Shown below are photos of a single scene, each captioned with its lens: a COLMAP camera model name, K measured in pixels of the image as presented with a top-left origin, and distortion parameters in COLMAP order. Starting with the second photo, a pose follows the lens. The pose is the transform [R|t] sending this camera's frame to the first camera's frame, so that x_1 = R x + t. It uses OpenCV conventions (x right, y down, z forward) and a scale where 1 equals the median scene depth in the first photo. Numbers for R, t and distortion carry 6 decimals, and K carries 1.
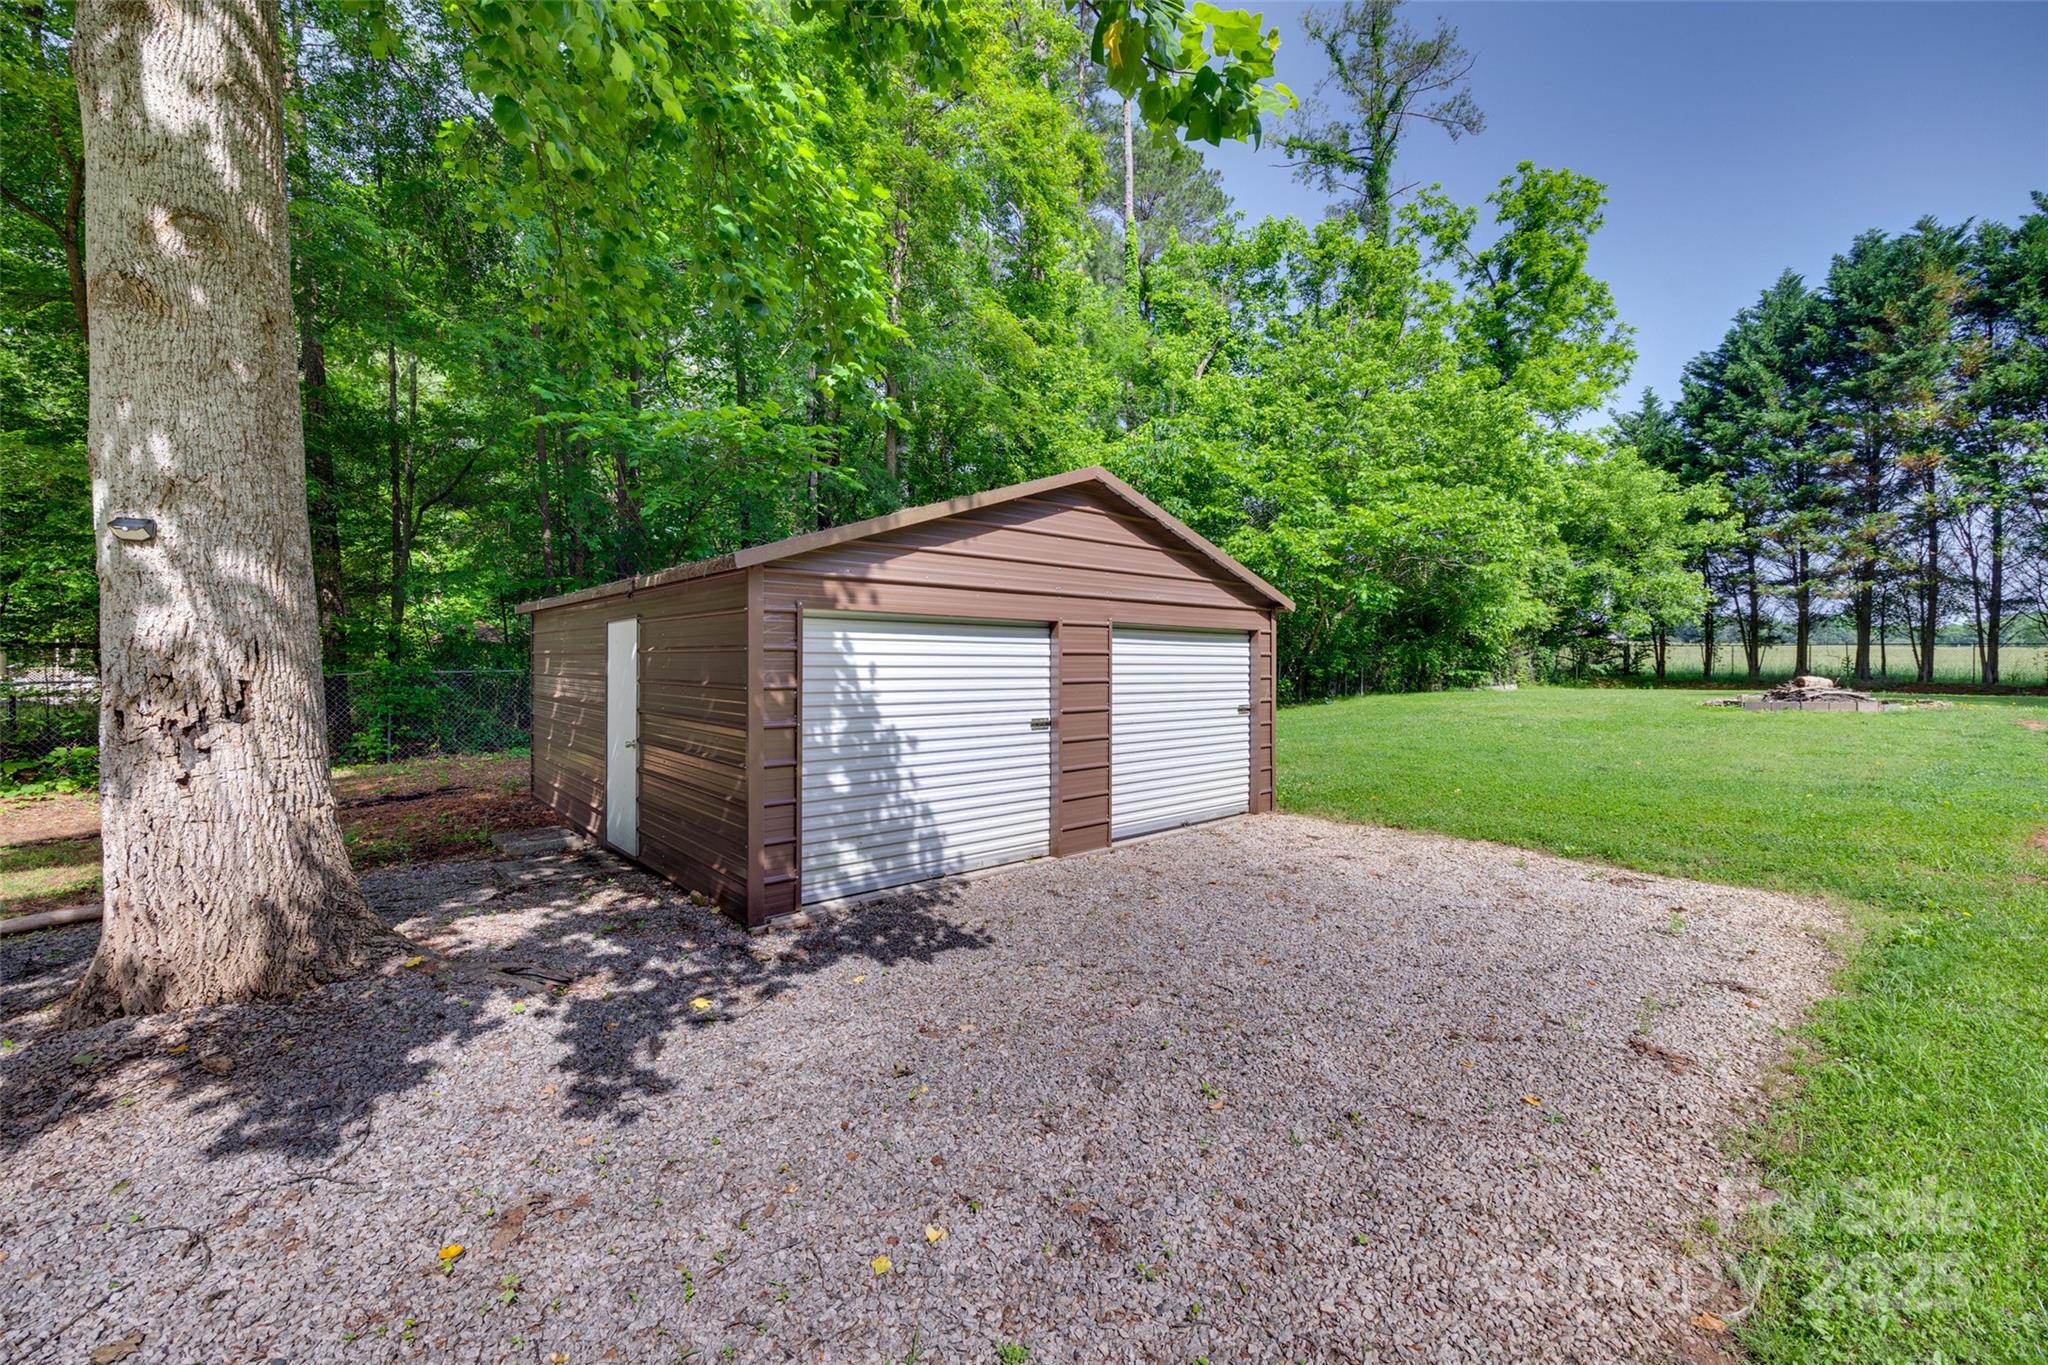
lens RADIAL K [[823.3, 0, 1010.8], [0, 823.3, 671.0], [0, 0, 1]] dist [-0.002837, -0.000008]
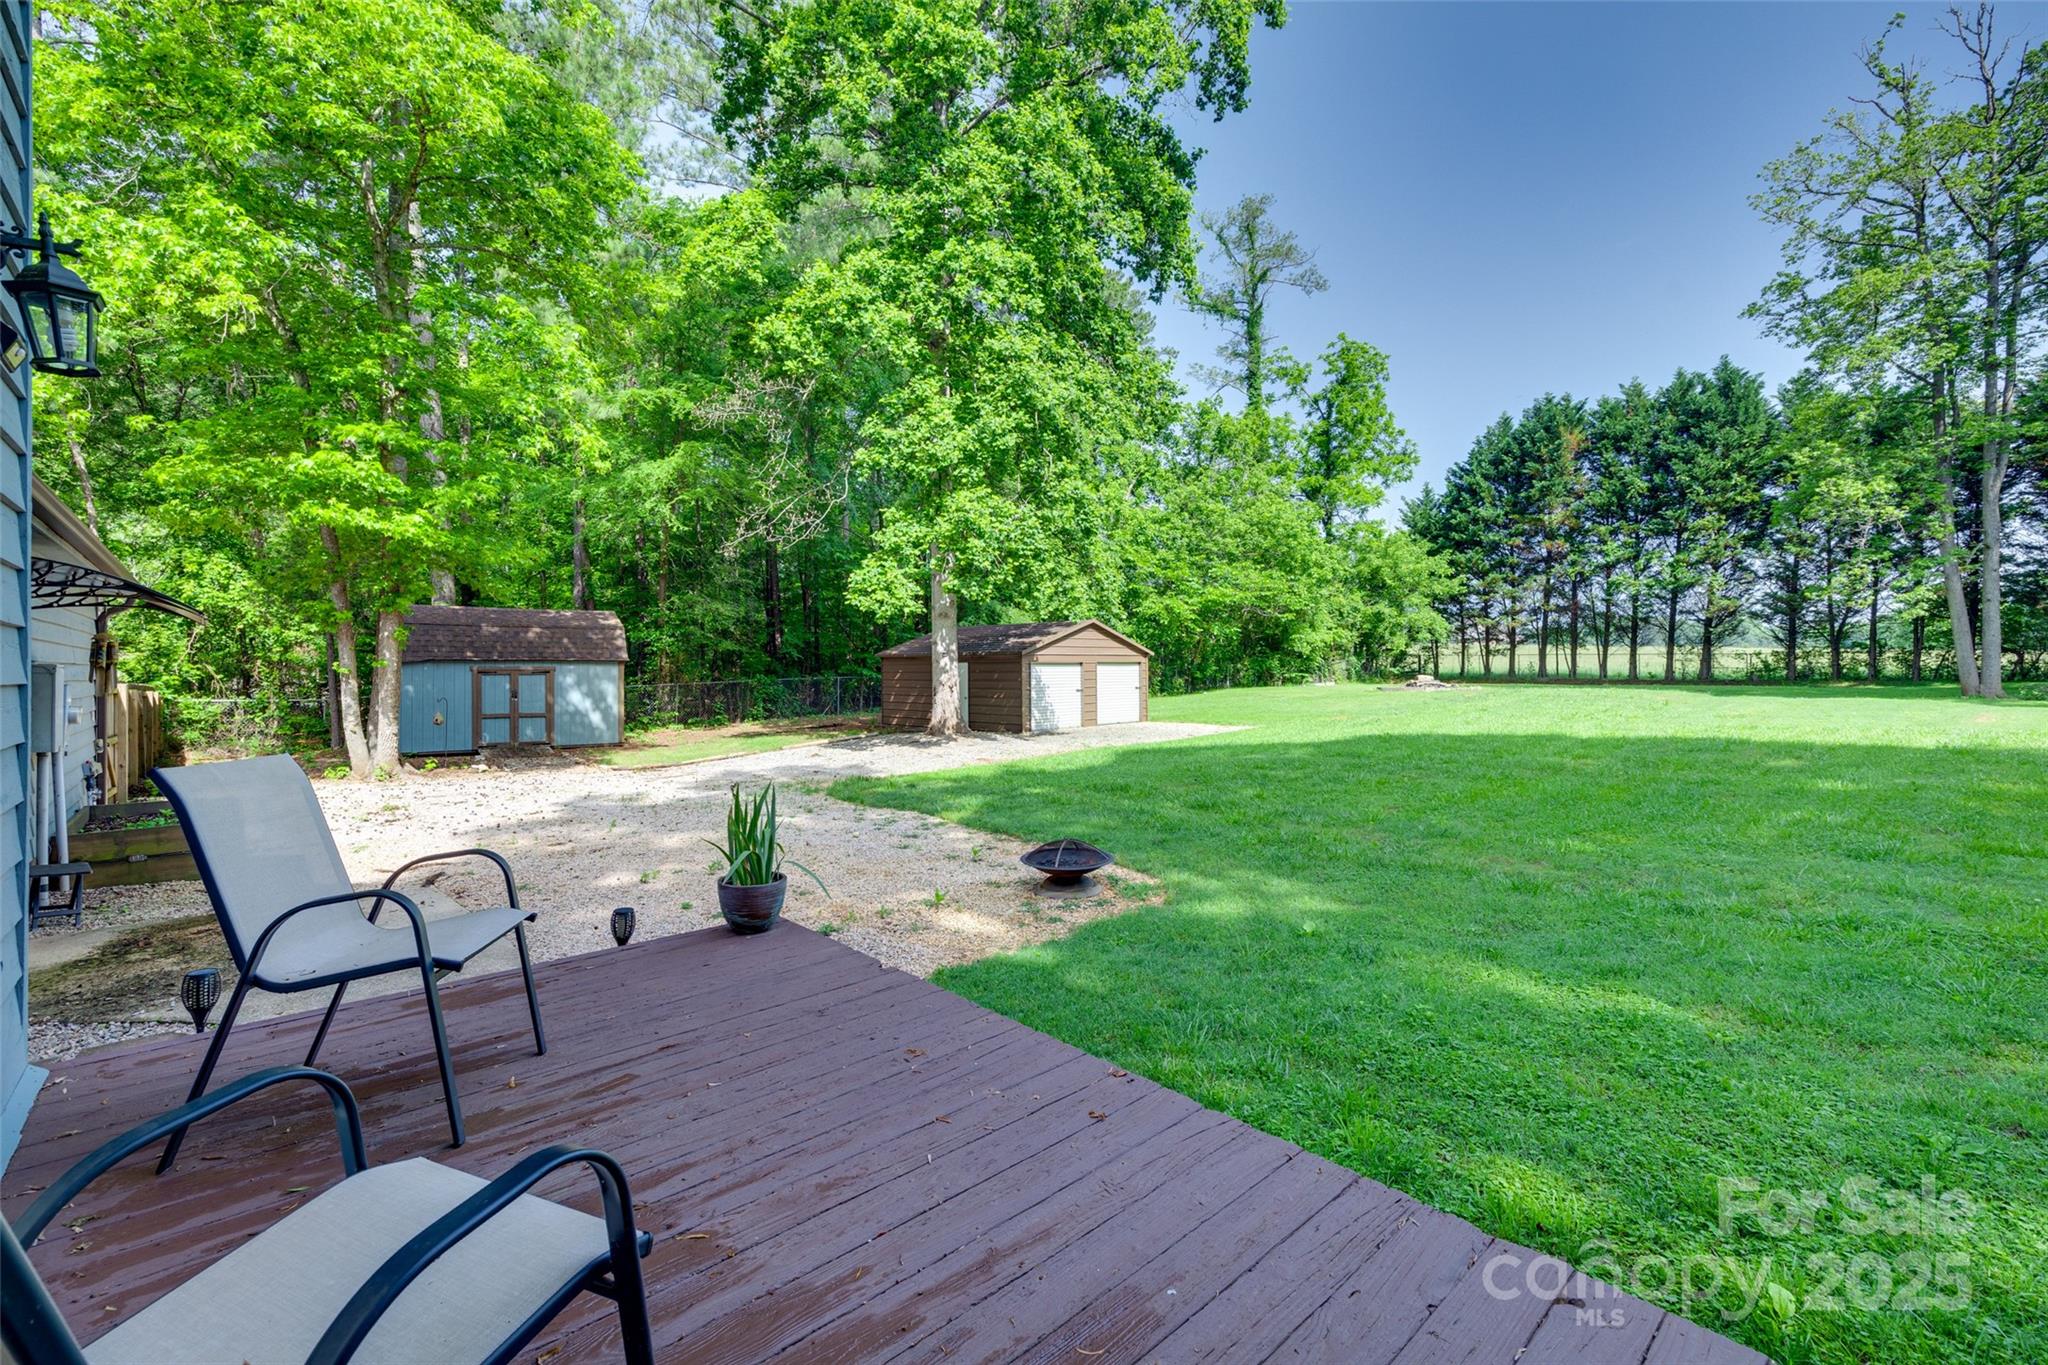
lens RADIAL K [[886.2, 0, 1024.0], [0, 886.2, 682.5], [0, 0, 1]] dist [-0.001181, -0.000014]
pose [[0.995364, -0.008467, 0.095808, -0.117860], [0.007823, 0.999944, 0.007094, 0.000729], [-0.095862, -0.006311, 0.995375, -0.583211]]
